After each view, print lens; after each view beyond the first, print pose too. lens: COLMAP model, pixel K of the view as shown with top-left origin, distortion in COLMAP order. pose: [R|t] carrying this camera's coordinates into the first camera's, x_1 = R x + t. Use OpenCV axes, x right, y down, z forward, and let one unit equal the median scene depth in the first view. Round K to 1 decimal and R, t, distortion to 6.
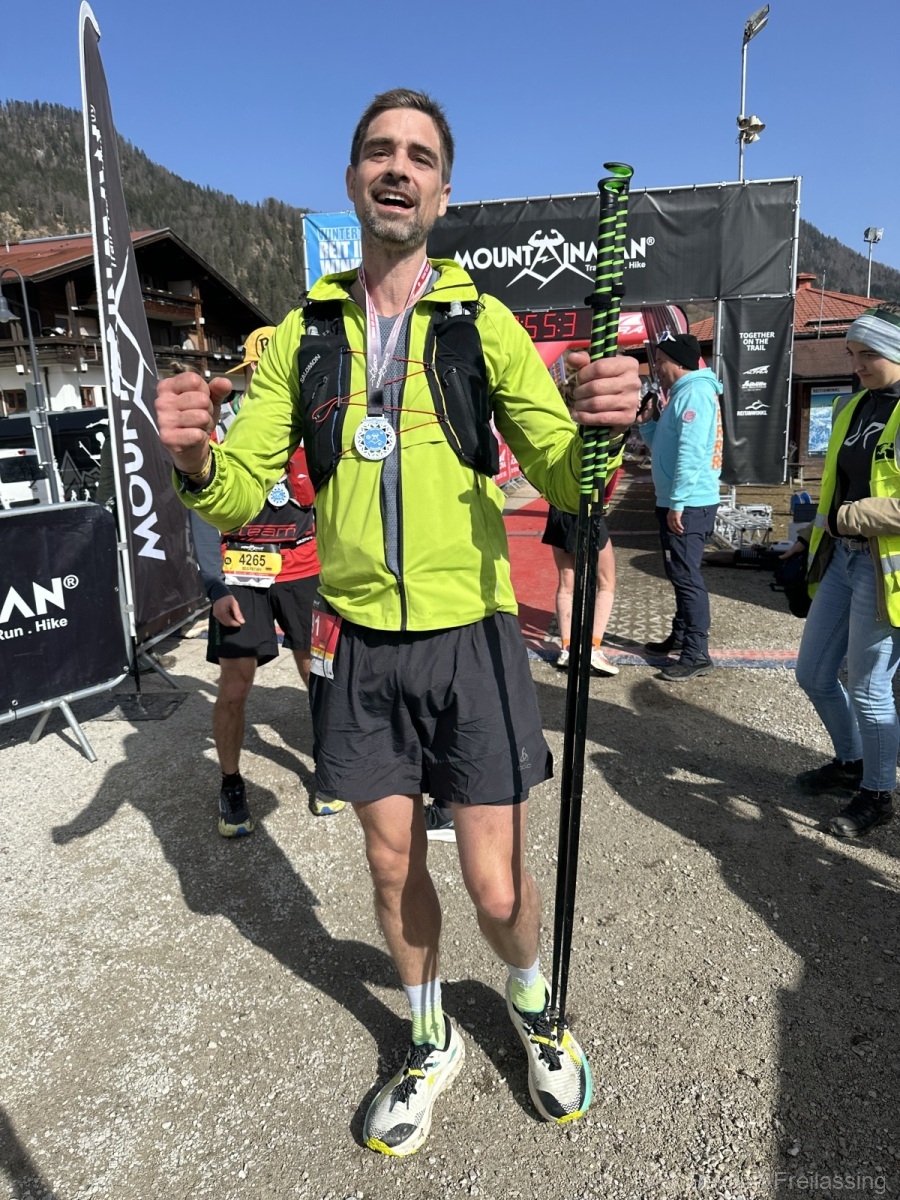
lens RADIAL K [[846.5, 0, 450.0], [0, 846.5, 600.0], [0, 0, 1]] dist [0.056708, -0.091558]
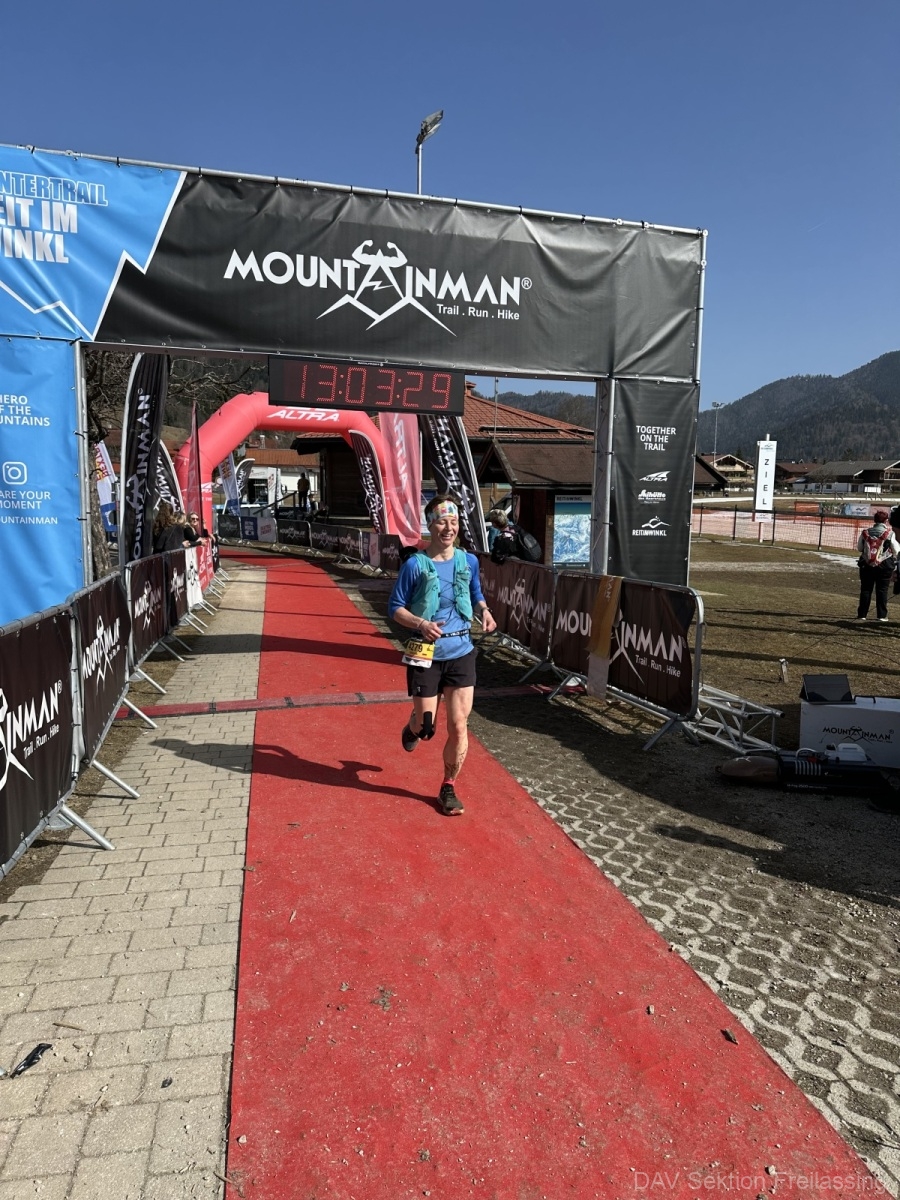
lens RADIAL K [[835.4, 0, 466.7], [0, 835.4, 606.8], [0, 0, 1]] dist [0.063052, -0.097388]
pose [[0.899589, -0.003389, 0.436723, -0.106653], [0.043120, 0.995773, -0.081095, -0.102739], [-0.434603, 0.091784, 0.895933, 0.421331]]
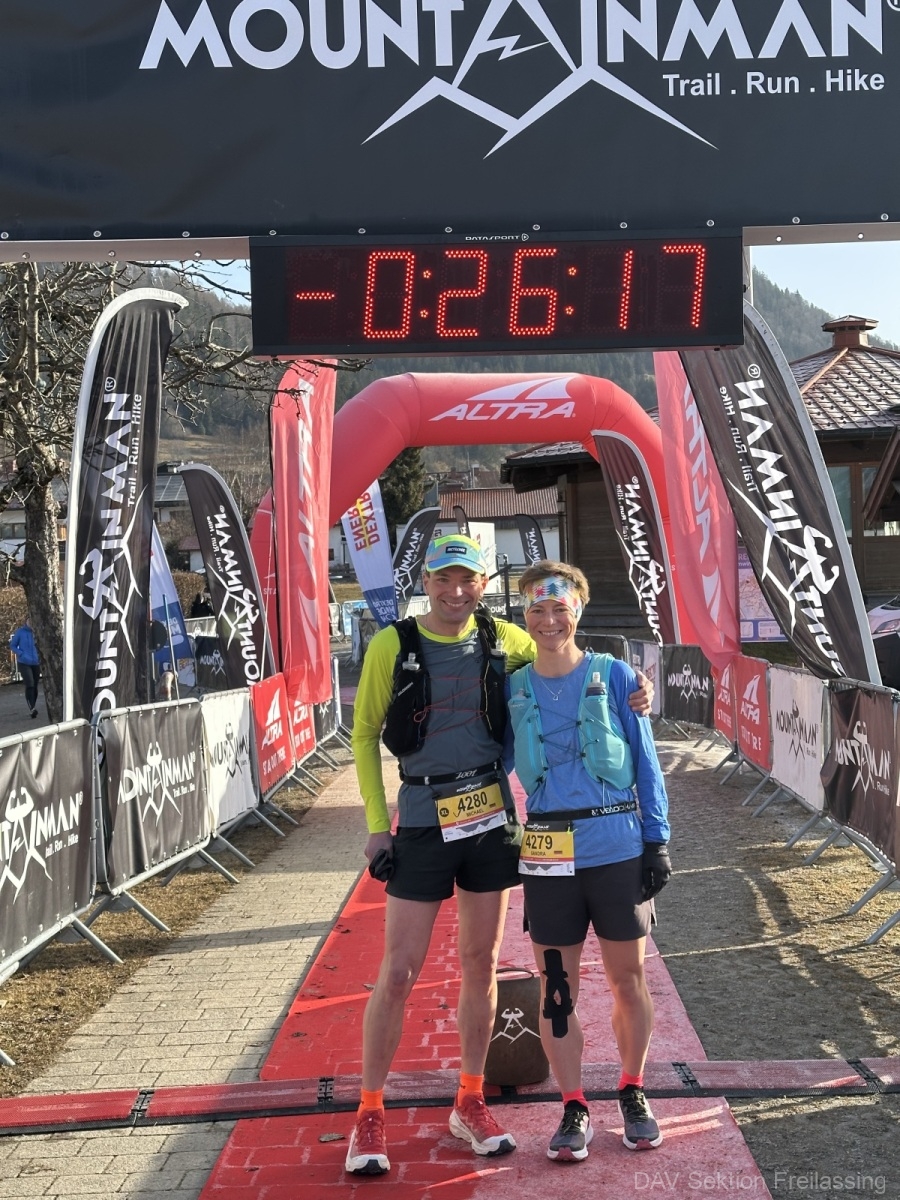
lens RADIAL K [[1655.2, 0, 464.5], [0, 1655.2, 601.6], [0, 0, 1]] dist [0.099510, -0.030635]
pose [[0.979469, -0.000631, 0.201596, -0.004666], [0.041963, 0.978729, -0.200819, -0.132453], [-0.197181, 0.205156, 0.958661, 0.548168]]
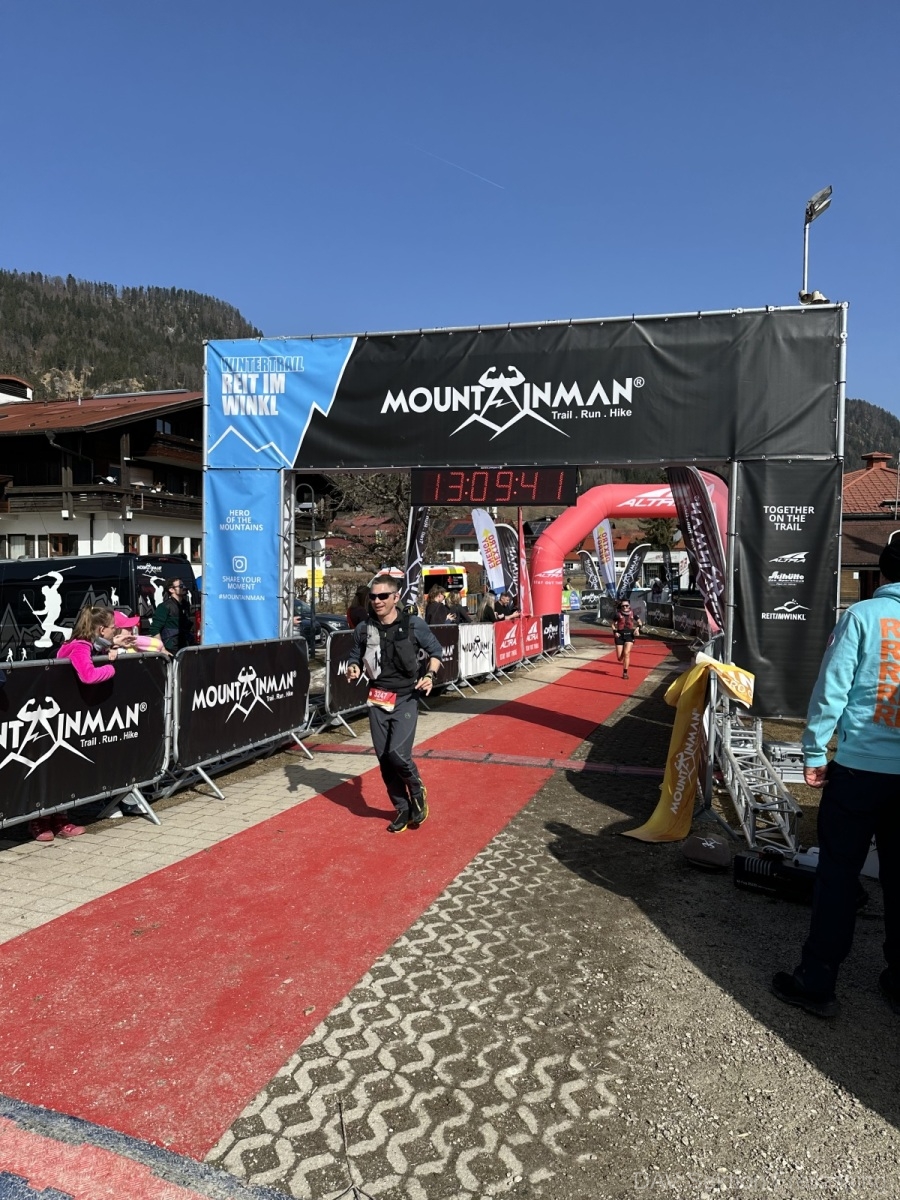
lens RADIAL K [[835.9, 0, 446.7], [0, 835.9, 591.3], [0, 0, 1]] dist [0.177469, -0.340880]
pose [[0.994543, 0.051898, -0.090507, 0.141198], [-0.068394, 0.979411, -0.189938, -0.087643], [0.078786, 0.195092, 0.977615, 0.290364]]
